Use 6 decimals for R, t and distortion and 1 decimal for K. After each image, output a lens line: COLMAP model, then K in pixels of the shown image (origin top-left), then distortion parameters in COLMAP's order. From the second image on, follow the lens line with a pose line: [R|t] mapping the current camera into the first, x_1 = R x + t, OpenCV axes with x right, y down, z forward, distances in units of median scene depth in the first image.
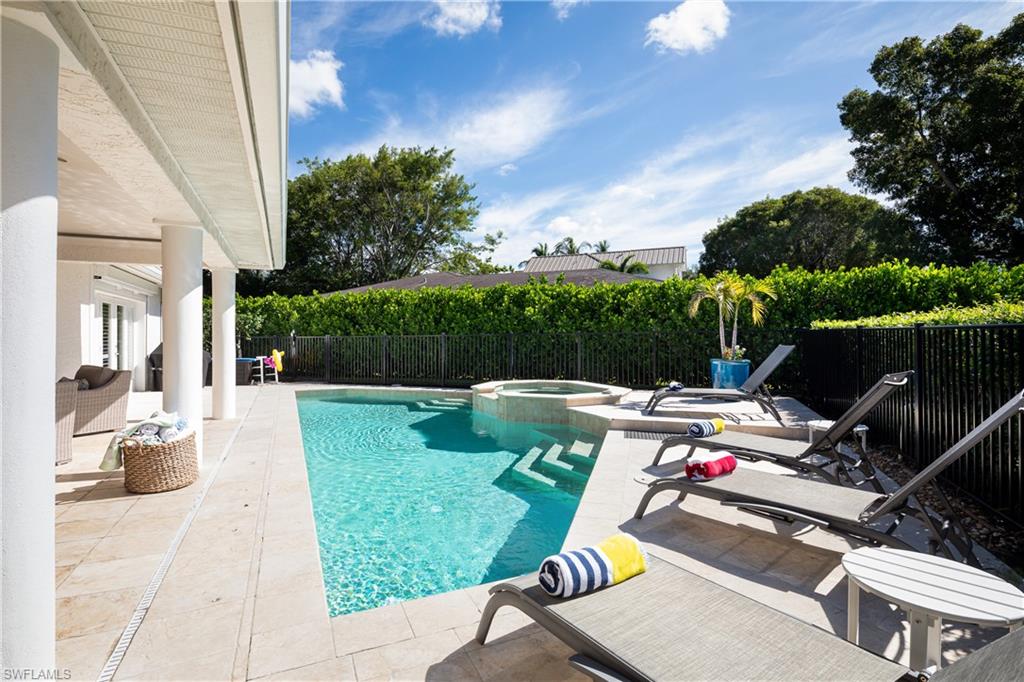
lens RADIAL K [[495.9, 0, 509.7], [0, 495.9, 334.3], [0, 0, 1]] dist [0.000517, -0.003208]
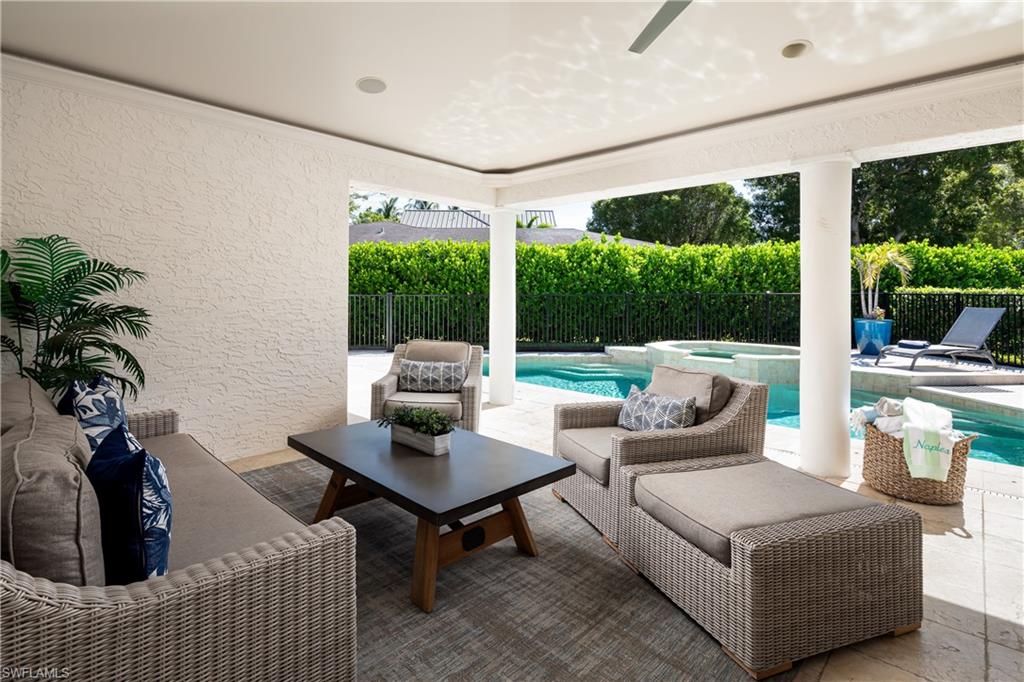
lens RADIAL K [[495.9, 0, 507.0], [0, 495.9, 295.5], [0, 0, 1]] dist [0.000517, -0.003208]
pose [[0.923695, 0.006866, 0.383066, -0.642269], [-0.010336, 0.999922, 0.006999, -0.002755], [-0.382988, -0.010424, 0.923694, 0.207754]]
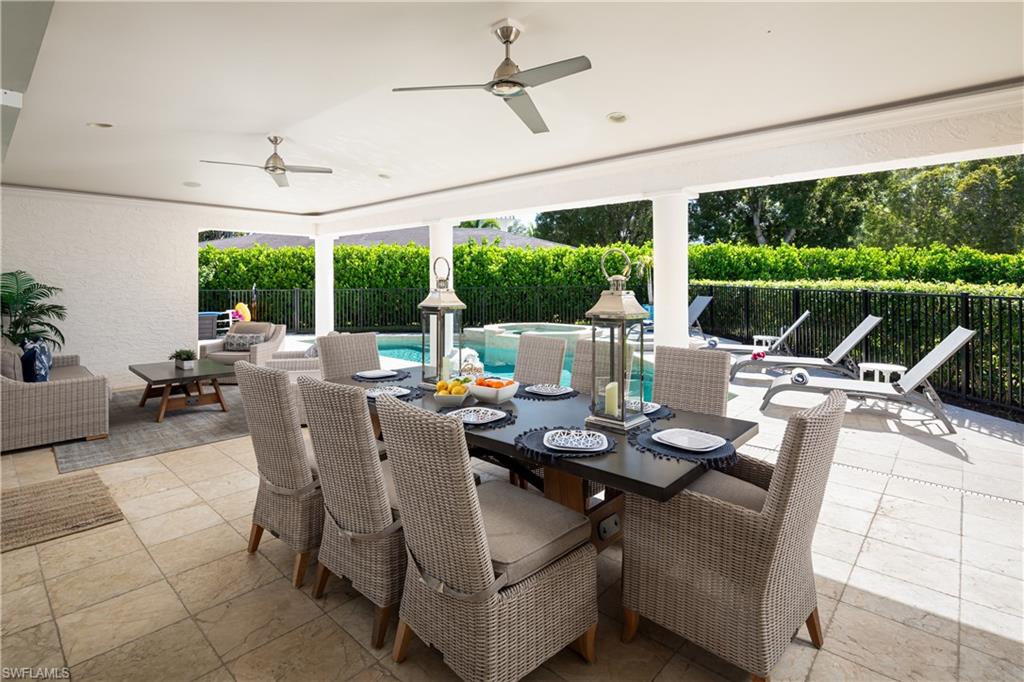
lens RADIAL K [[495.9, 0, 506.0], [0, 495.9, 287.2], [0, 0, 1]] dist [0.000517, -0.003208]
pose [[0.920666, -0.005231, 0.390317, -0.472398], [-0.001195, 0.999868, 0.016219, -0.023313], [-0.390350, -0.015398, 0.920538, -0.190802]]
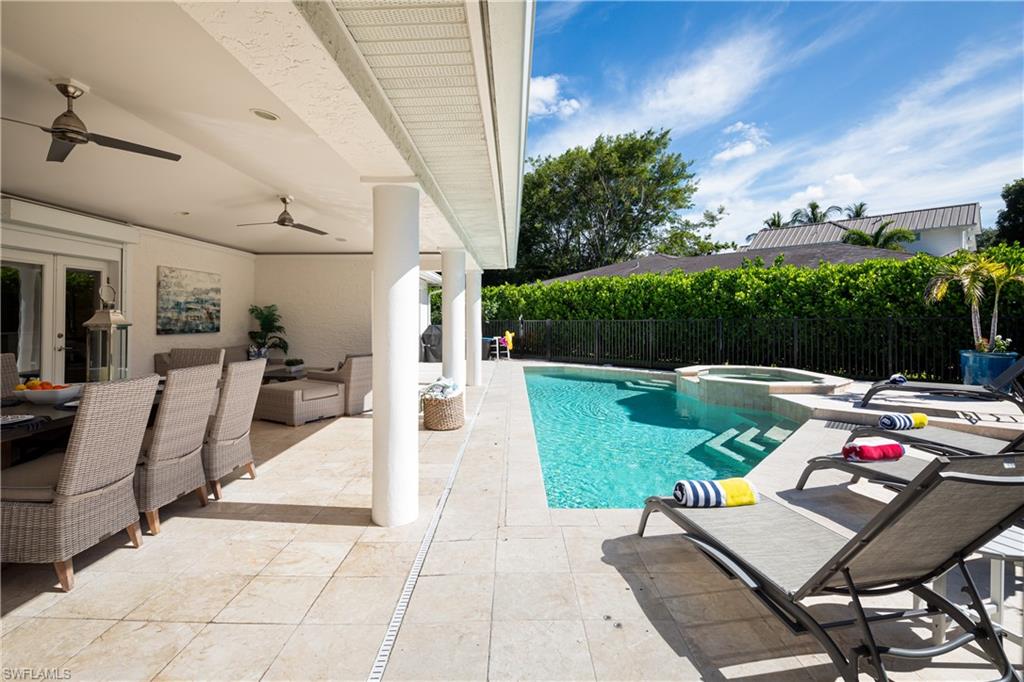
lens RADIAL K [[495.9, 0, 508.7], [0, 495.9, 333.6], [0, 0, 1]] dist [0.000517, -0.003208]
pose [[0.907792, 0.014507, -0.419170, 0.040830], [0.002352, 0.999210, 0.039675, -0.013963], [0.419414, -0.037003, 0.907040, -0.108779]]
